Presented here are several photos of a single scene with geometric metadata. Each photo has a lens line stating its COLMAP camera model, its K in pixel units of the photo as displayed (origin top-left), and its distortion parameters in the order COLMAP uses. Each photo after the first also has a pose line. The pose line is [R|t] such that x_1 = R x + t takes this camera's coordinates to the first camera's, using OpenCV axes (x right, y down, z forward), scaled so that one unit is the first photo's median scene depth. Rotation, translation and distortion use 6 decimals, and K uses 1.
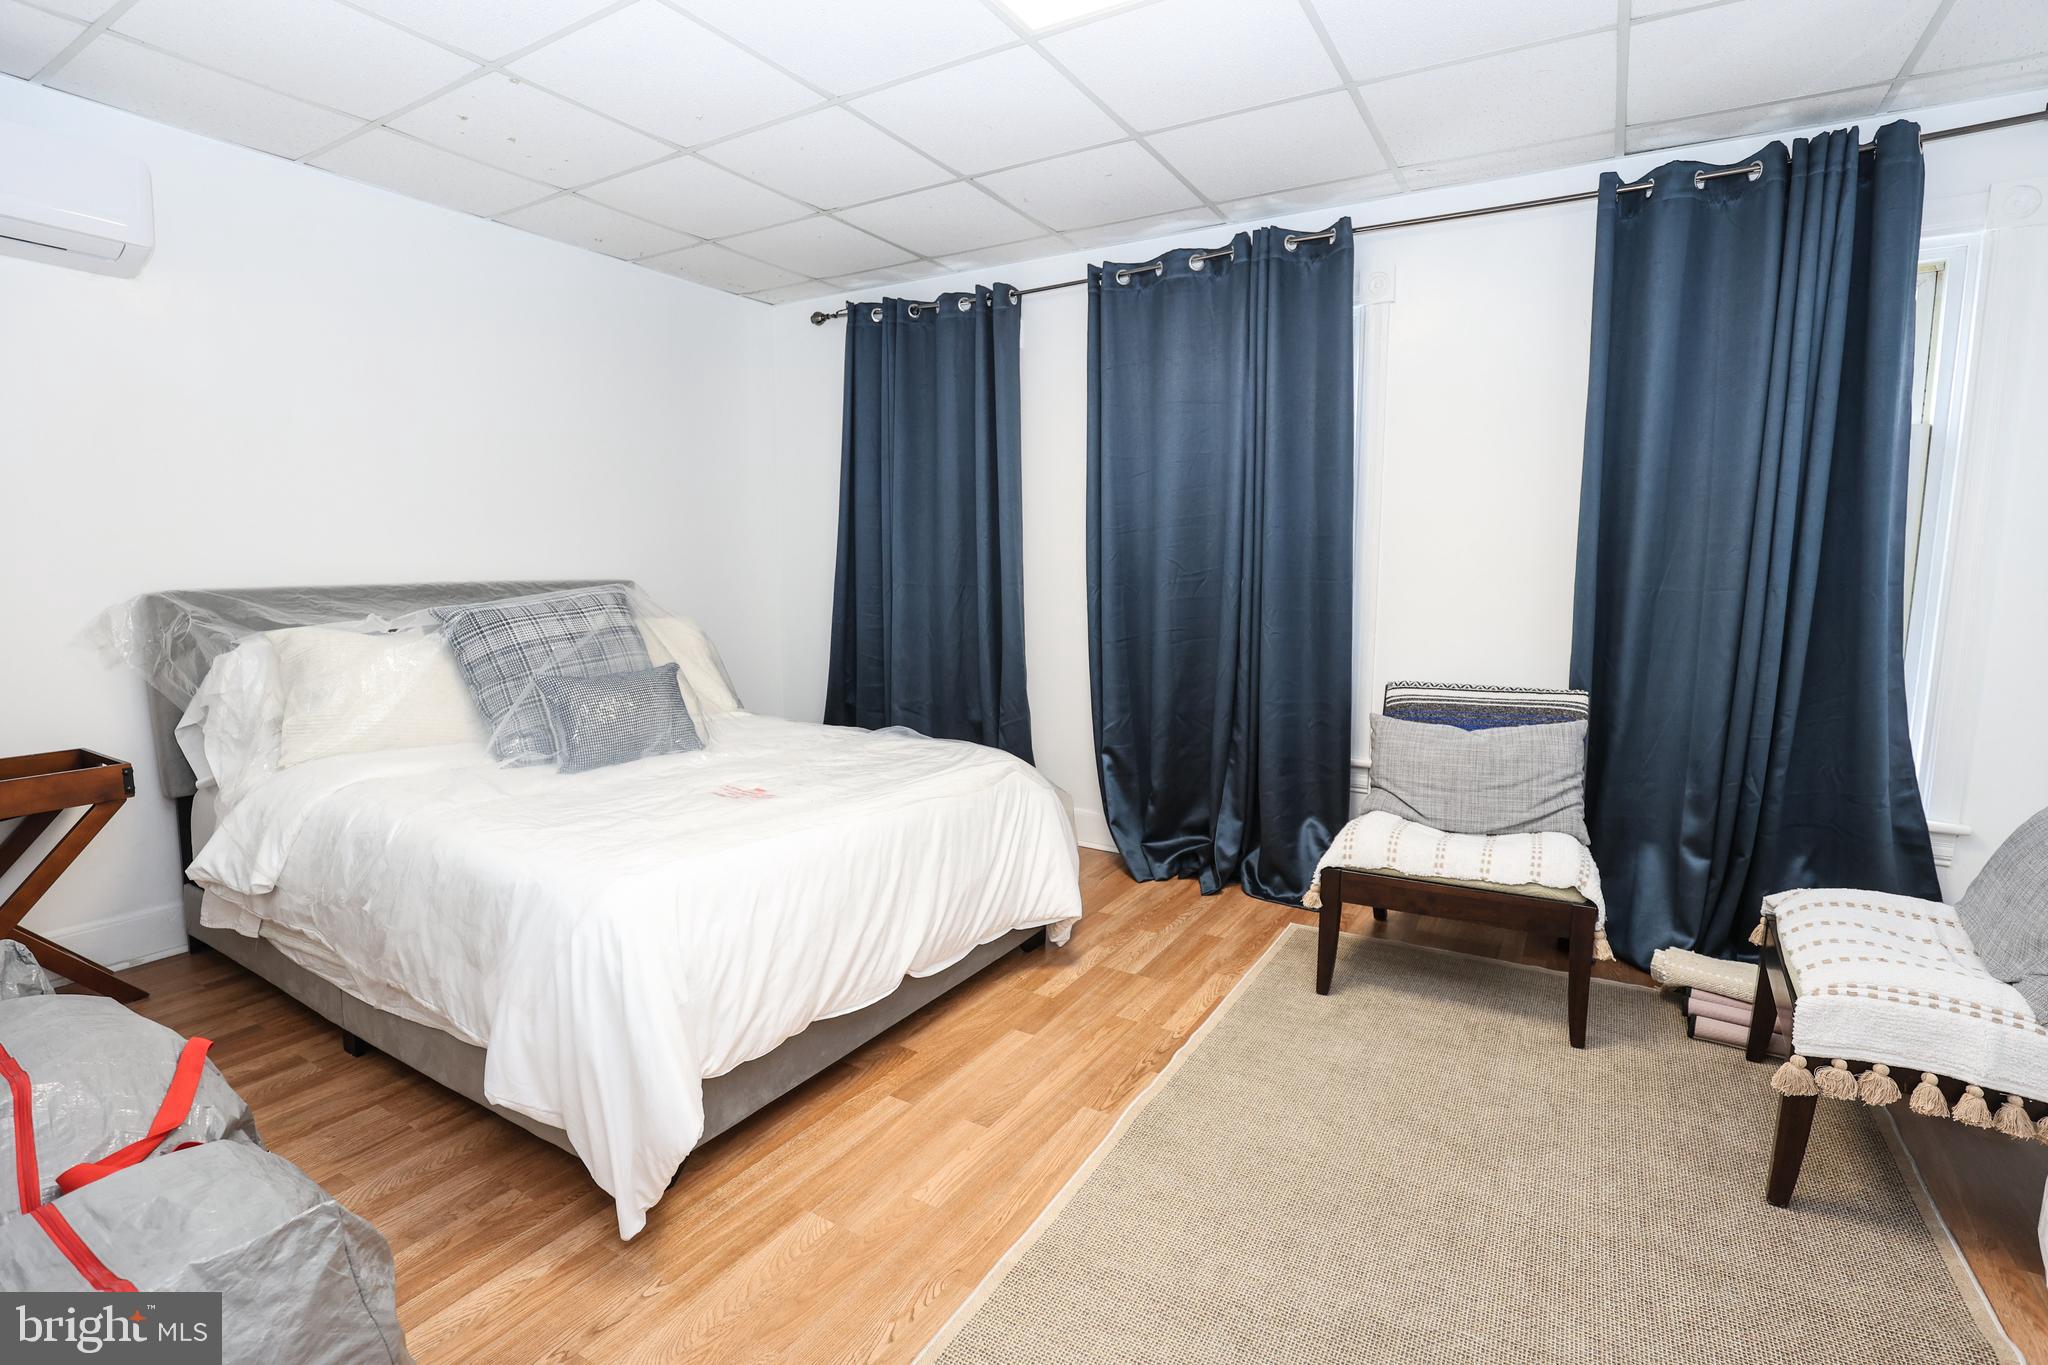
lens RADIAL K [[1004.4, 0, 1035.6], [0, 1004.4, 699.8], [0, 0, 1]] dist [-0.025261, 0.000182]
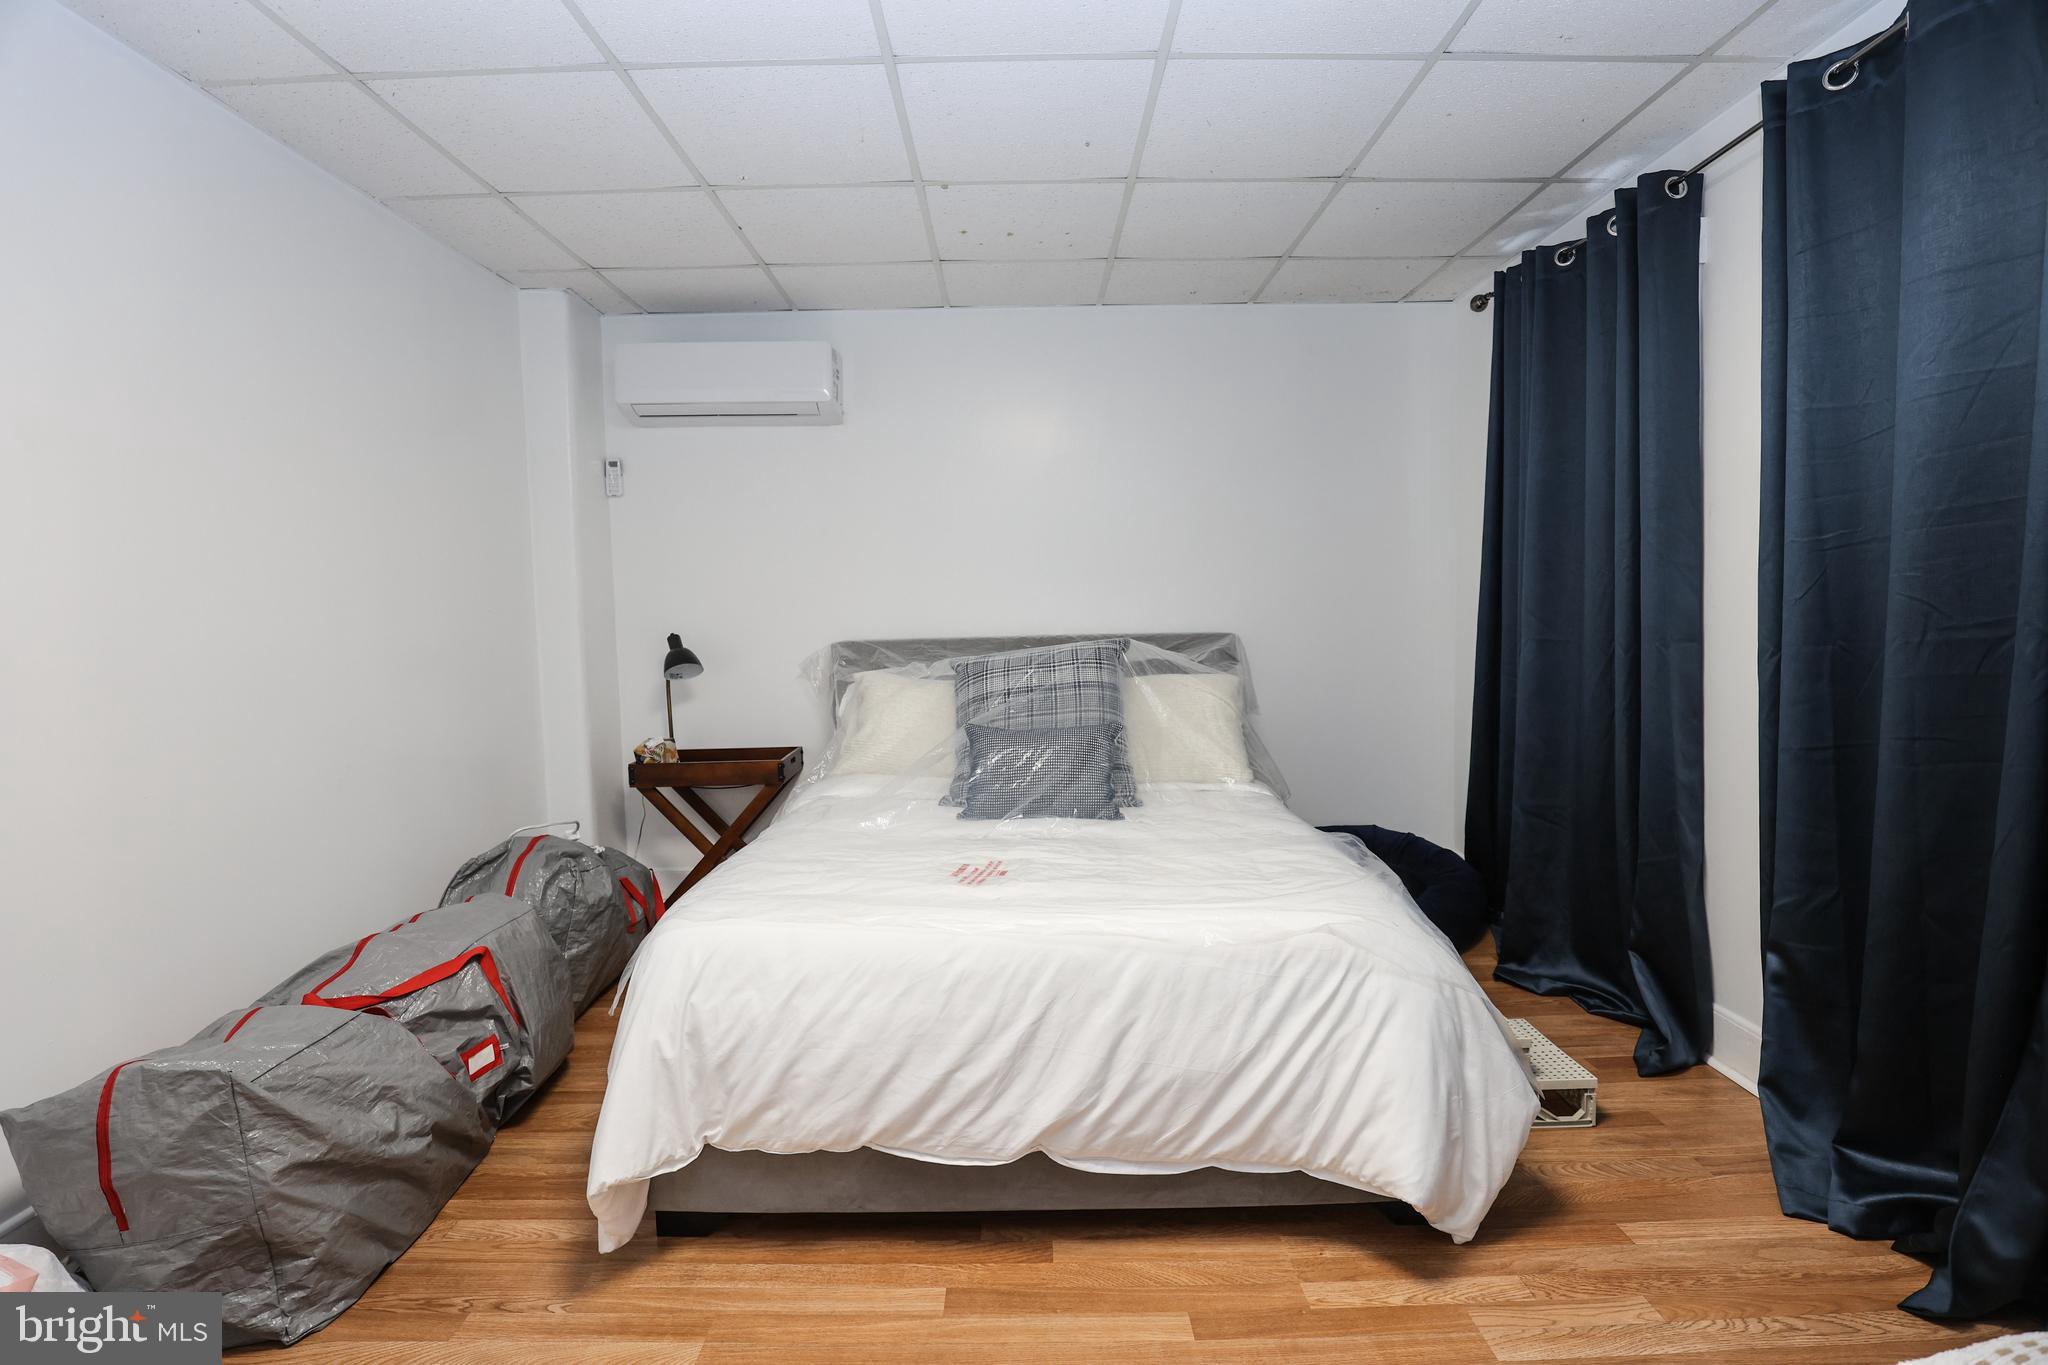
lens RADIAL K [[978.8, 0, 1021.3], [0, 978.8, 684.7], [0, 0, 1]] dist [-0.041292, 0.010083]
pose [[0.493891, 0.046063, -0.868303, 0.407996], [-0.098827, 0.995099, -0.003424, -0.064048], [0.863890, 0.087503, 0.496022, 0.493040]]
